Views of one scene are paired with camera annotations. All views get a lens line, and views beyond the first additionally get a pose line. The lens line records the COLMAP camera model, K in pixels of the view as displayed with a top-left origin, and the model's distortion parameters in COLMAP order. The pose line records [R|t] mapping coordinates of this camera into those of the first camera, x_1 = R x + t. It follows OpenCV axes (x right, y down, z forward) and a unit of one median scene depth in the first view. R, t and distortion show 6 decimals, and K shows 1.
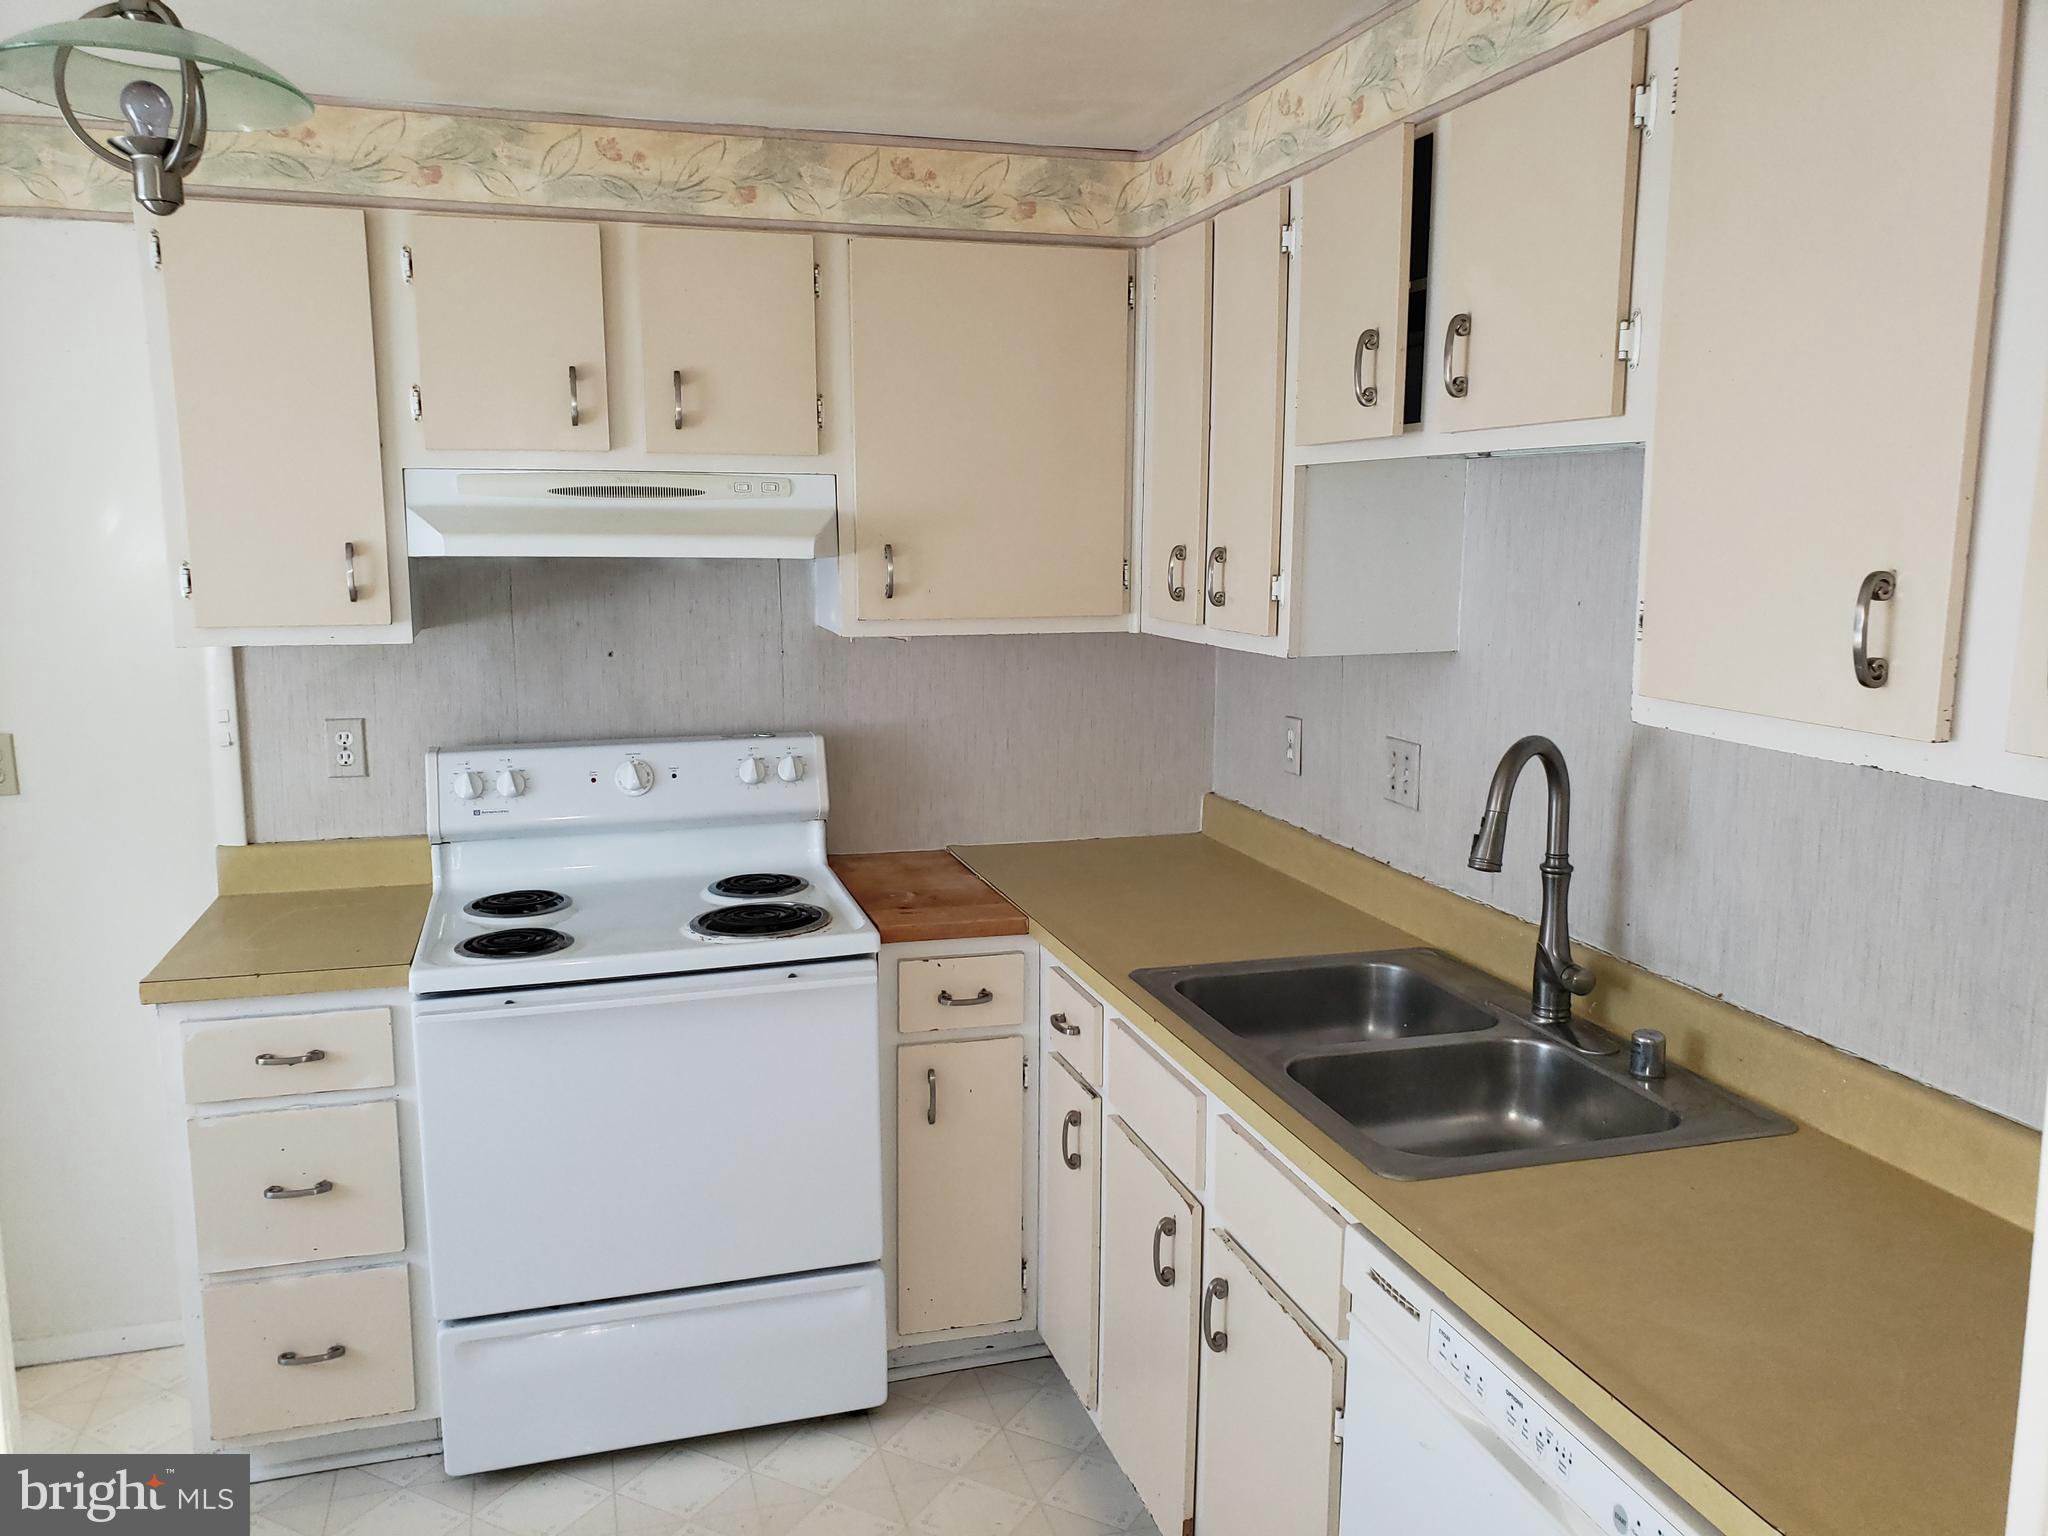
lens RADIAL K [[1591.2, 0, 1024.6], [0, 1591.2, 777.8], [0, 0, 1]] dist [-0.008662, 0.075879]
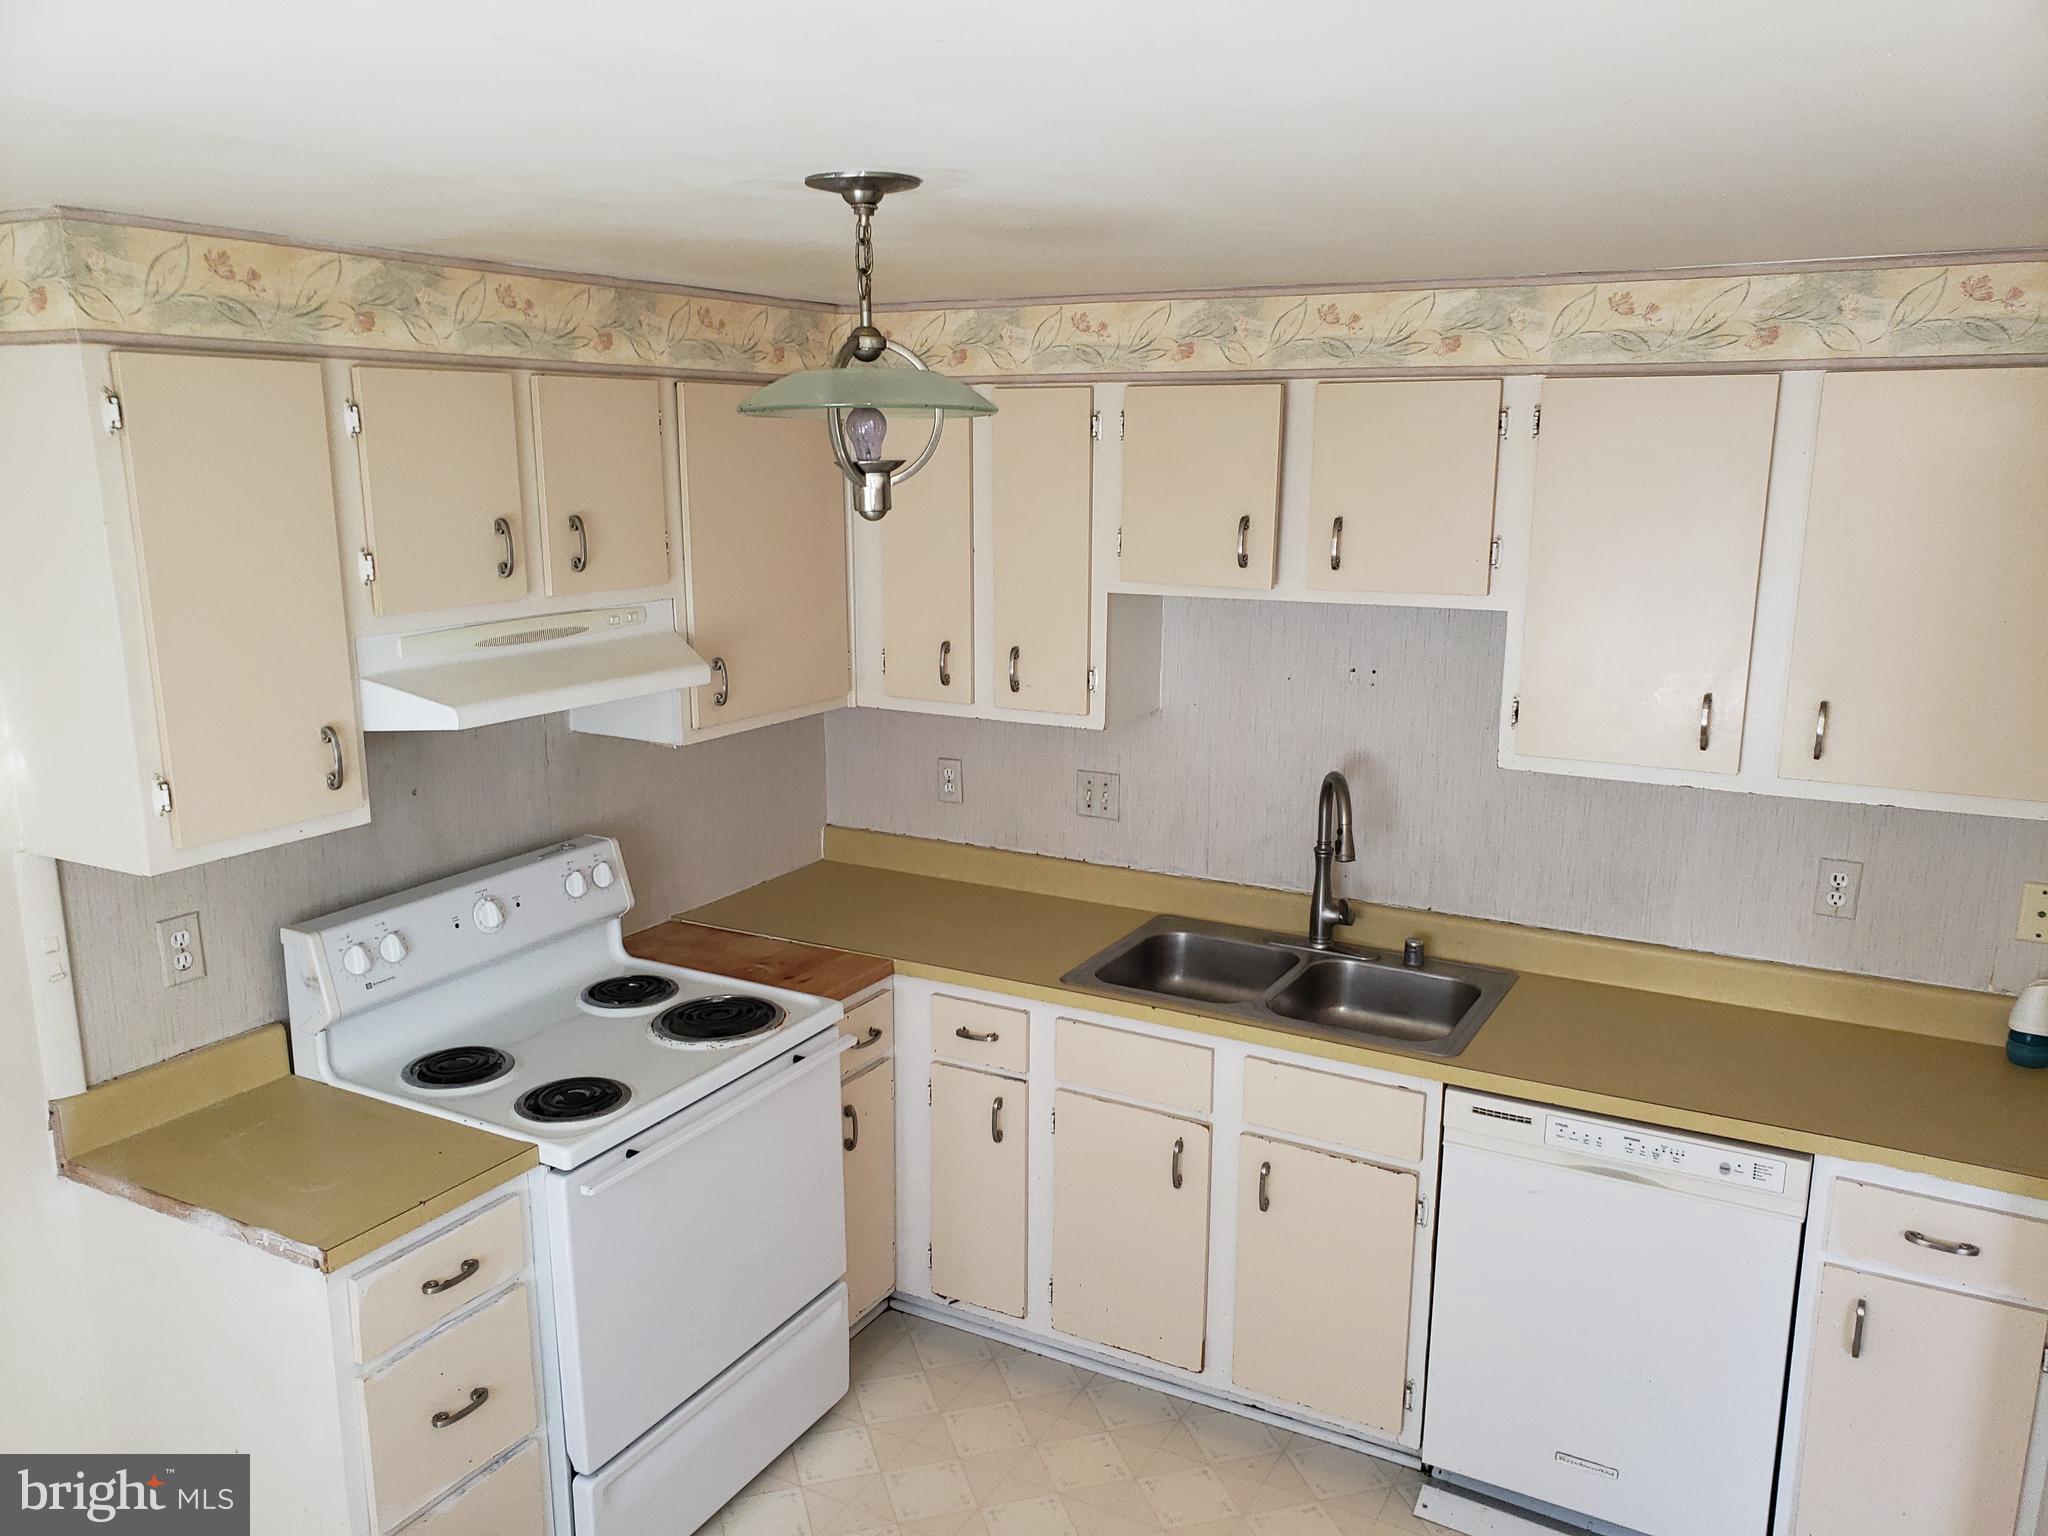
lens RADIAL K [[1555.6, 0, 1024.2], [0, 1555.6, 800.4], [0, 0, 1]] dist [0.001465, 0.058163]
pose [[0.710806, -0.157096, 0.685620, -0.742368], [0.111550, 0.987581, 0.110636, -0.156705], [-0.694486, -0.002159, 0.719503, 0.080872]]
